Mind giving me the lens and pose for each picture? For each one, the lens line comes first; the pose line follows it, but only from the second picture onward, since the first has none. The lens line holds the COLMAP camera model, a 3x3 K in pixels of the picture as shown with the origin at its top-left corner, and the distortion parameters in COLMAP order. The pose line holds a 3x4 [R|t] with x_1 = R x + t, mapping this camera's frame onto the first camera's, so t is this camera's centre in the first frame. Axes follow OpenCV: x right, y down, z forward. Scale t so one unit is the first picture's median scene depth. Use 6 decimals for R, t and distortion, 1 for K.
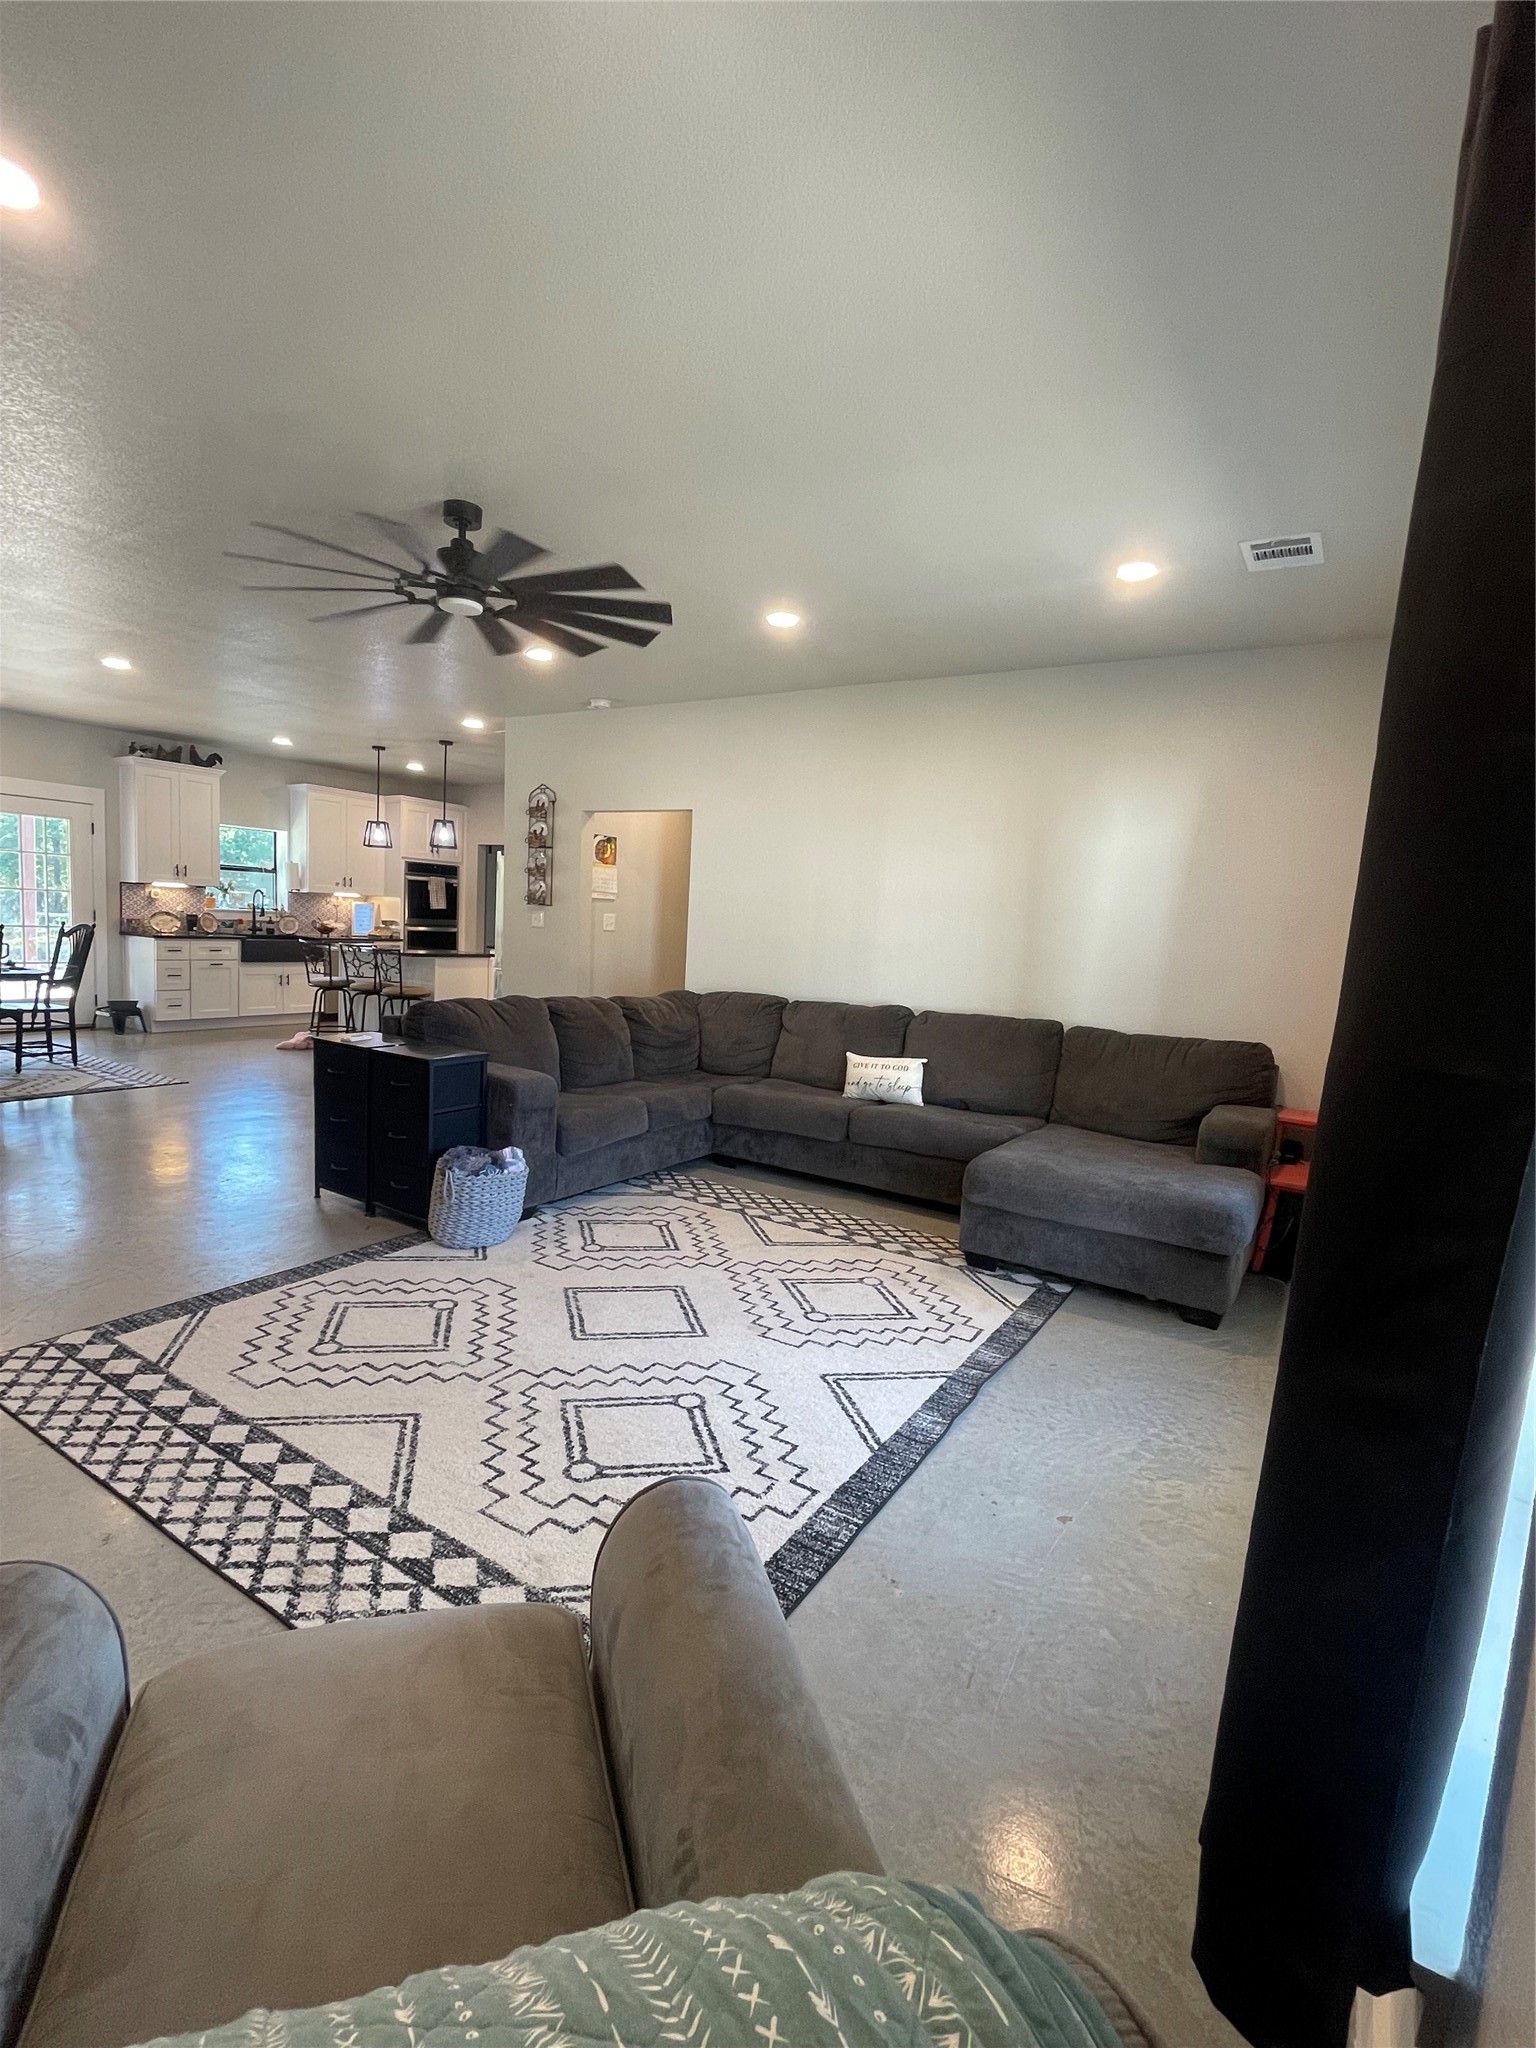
lens RADIAL K [[953.9, 0, 761.2], [0, 953.9, 1027.3], [0, 0, 1]] dist [-0.003099, -0.000086]
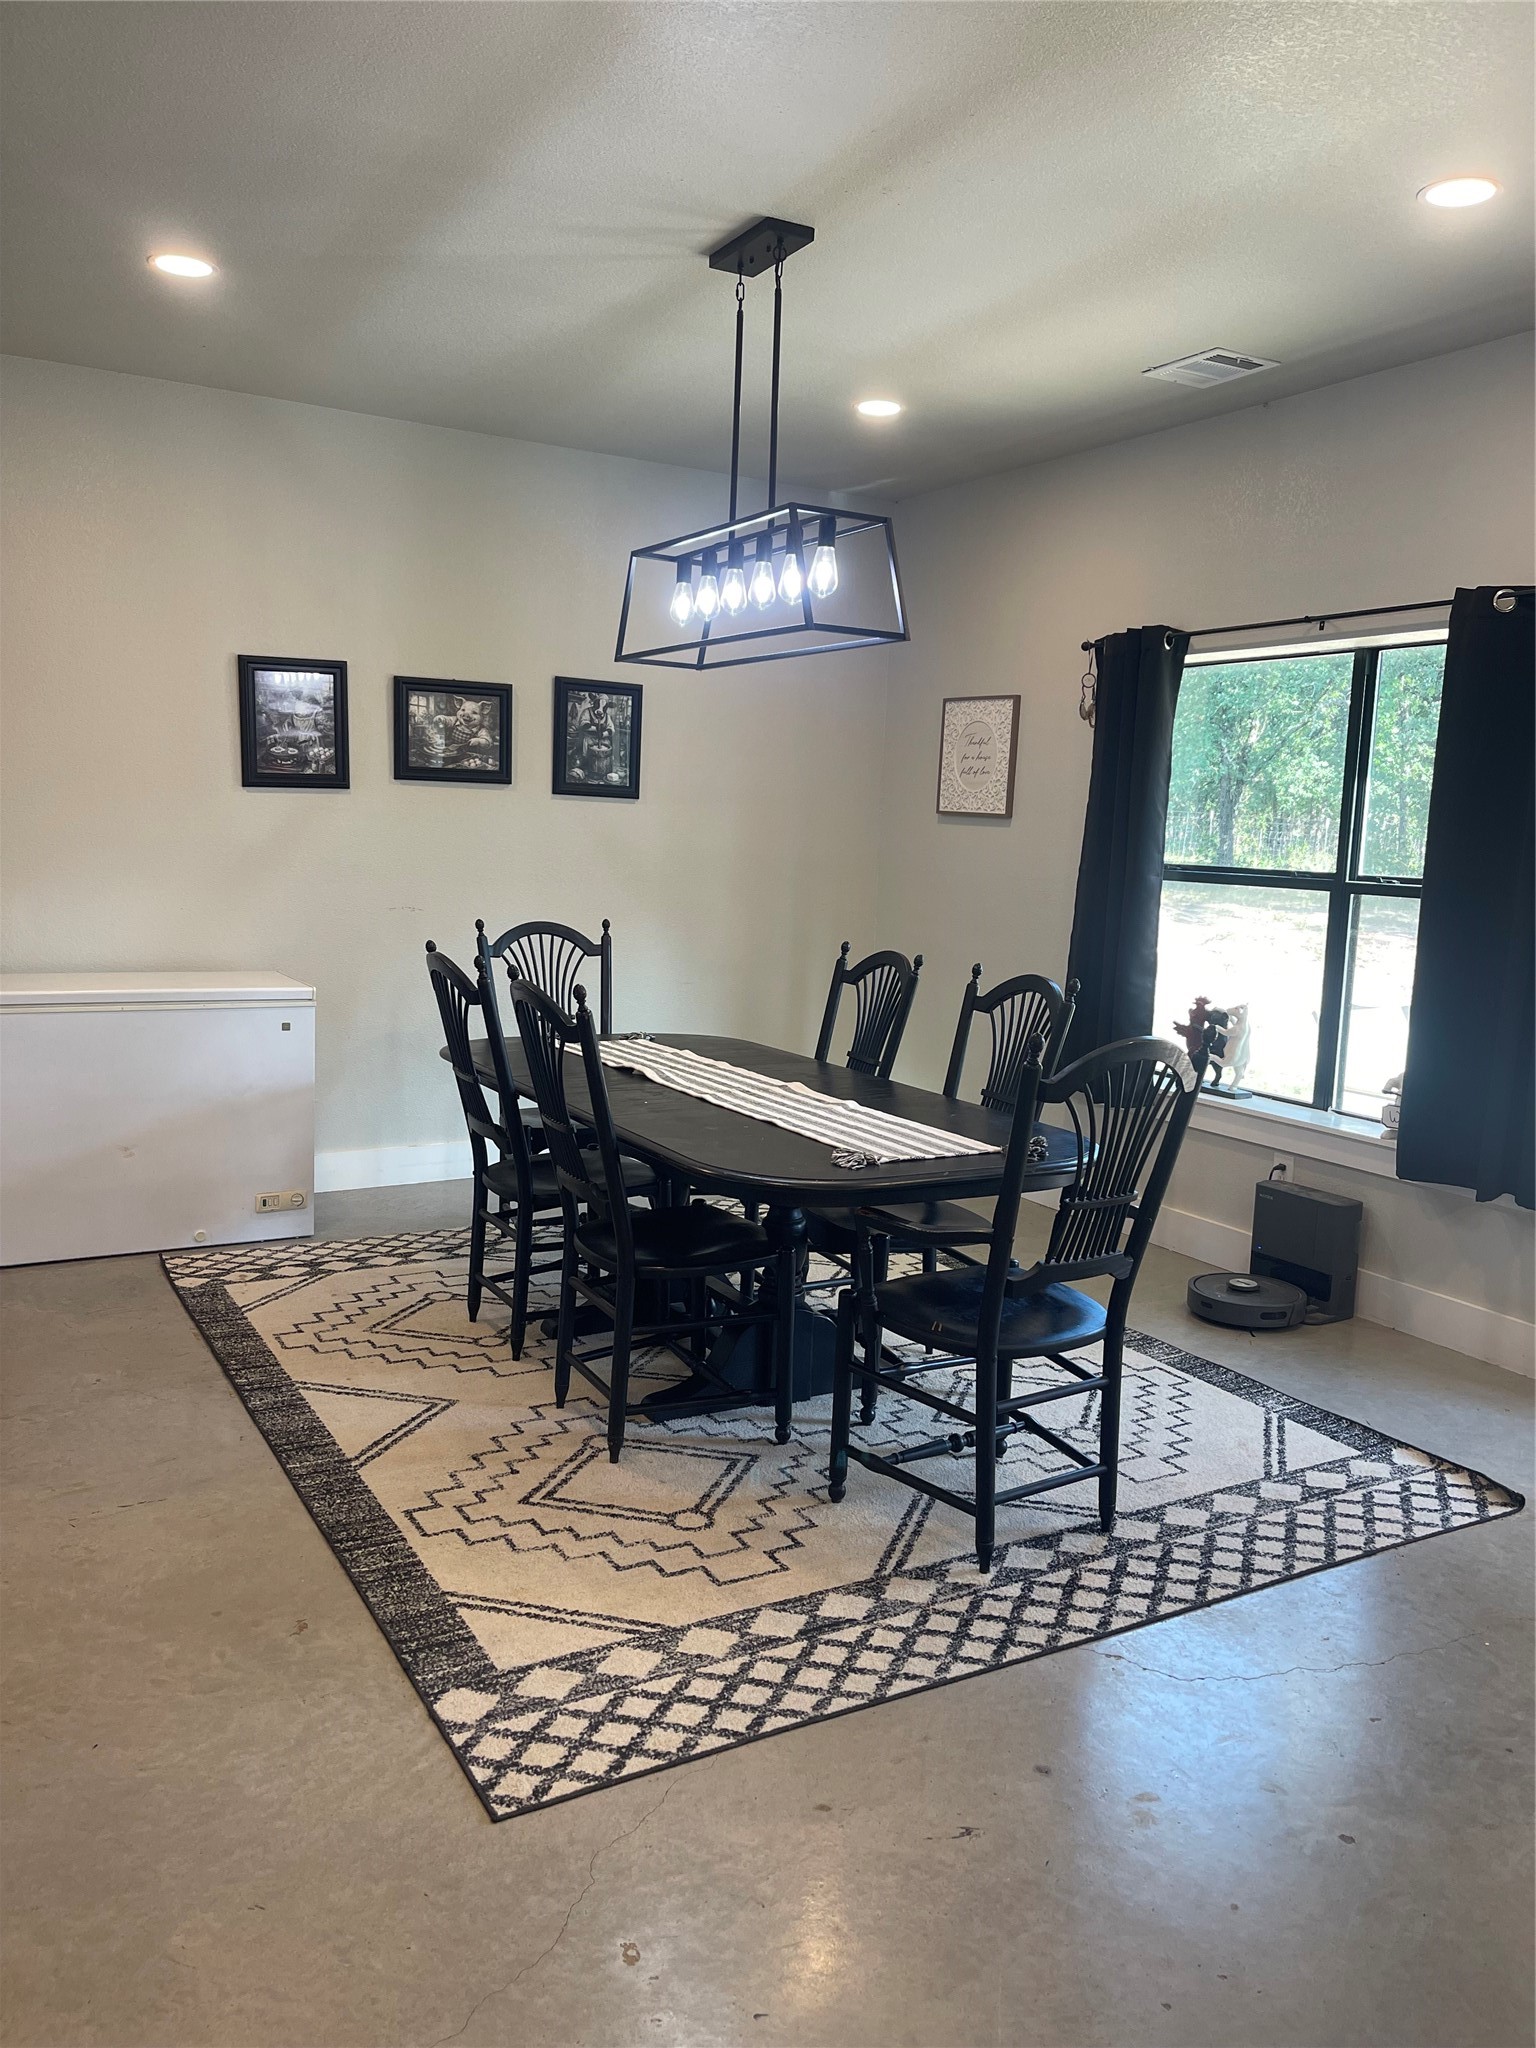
lens RADIAL K [[1533.0, 0, 765.1], [0, 1533.0, 1023.6], [0, 0, 1]] dist [0.021584, -0.025276]
pose [[0.455572, -0.149092, 0.877625, -1.511723], [0.089692, 0.988546, 0.121377, -0.144899], [-0.885669, 0.023420, 0.463726, 0.524514]]
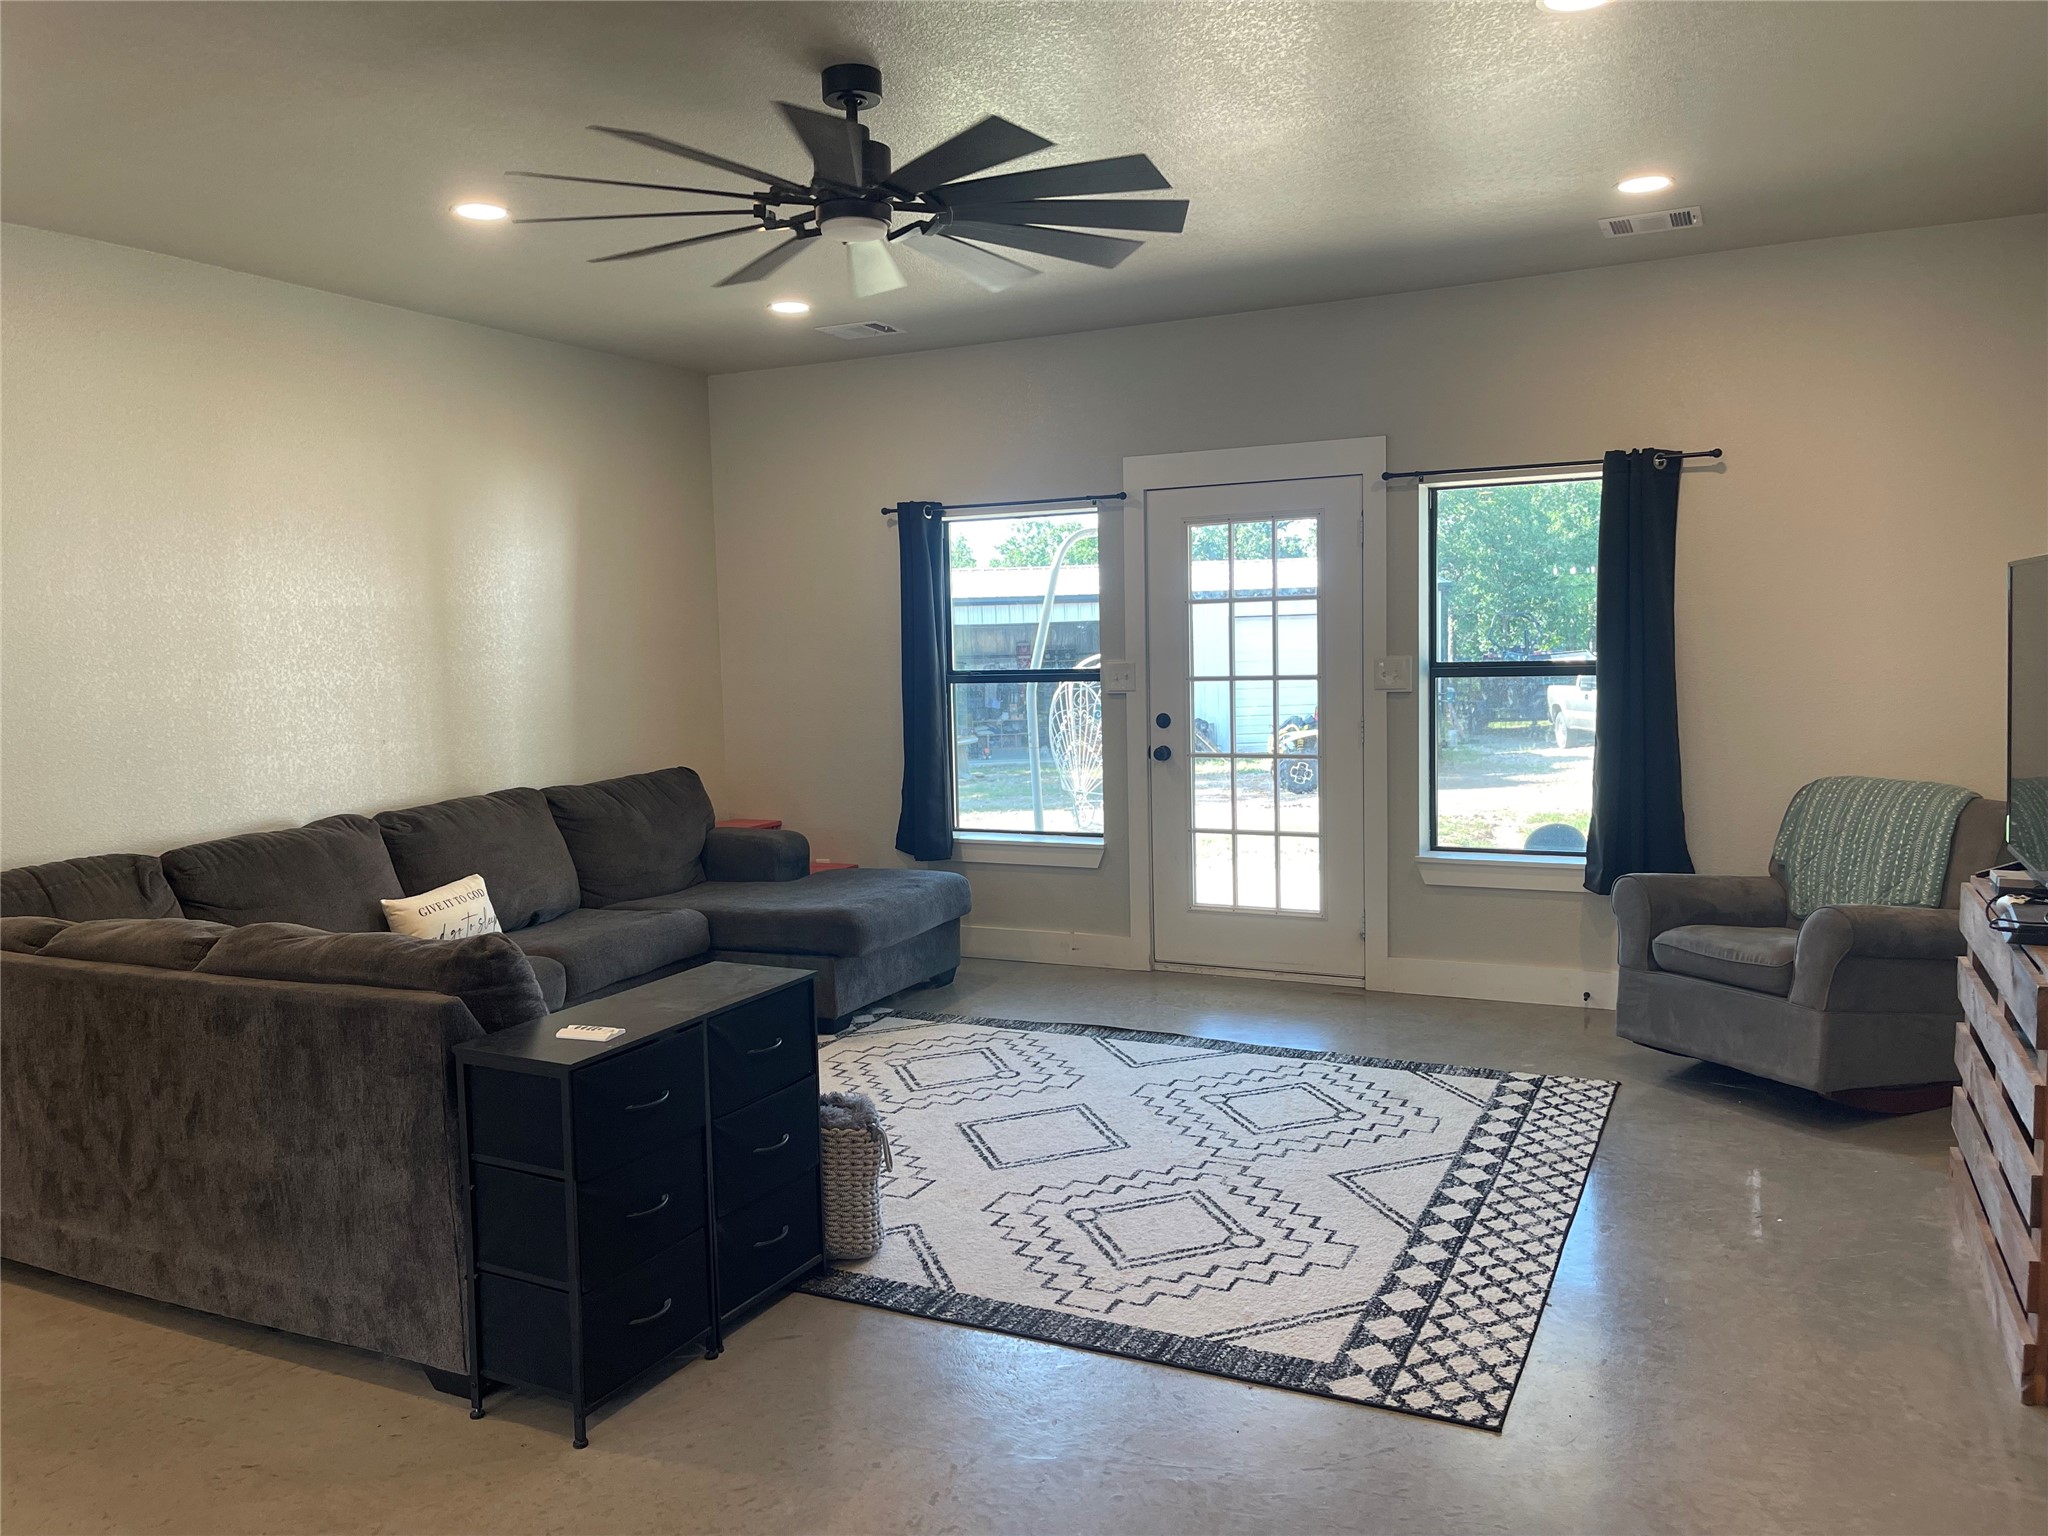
lens RADIAL K [[1533.0, 0, 1033.9], [0, 1533.0, 757.1], [0, 0, 1]] dist [0.021584, -0.025276]
pose [[-0.118880, -0.133360, 0.983912, -1.901327], [0.135273, 0.979524, 0.149109, -0.318089], [-0.983651, 0.150822, -0.098406, 1.430449]]
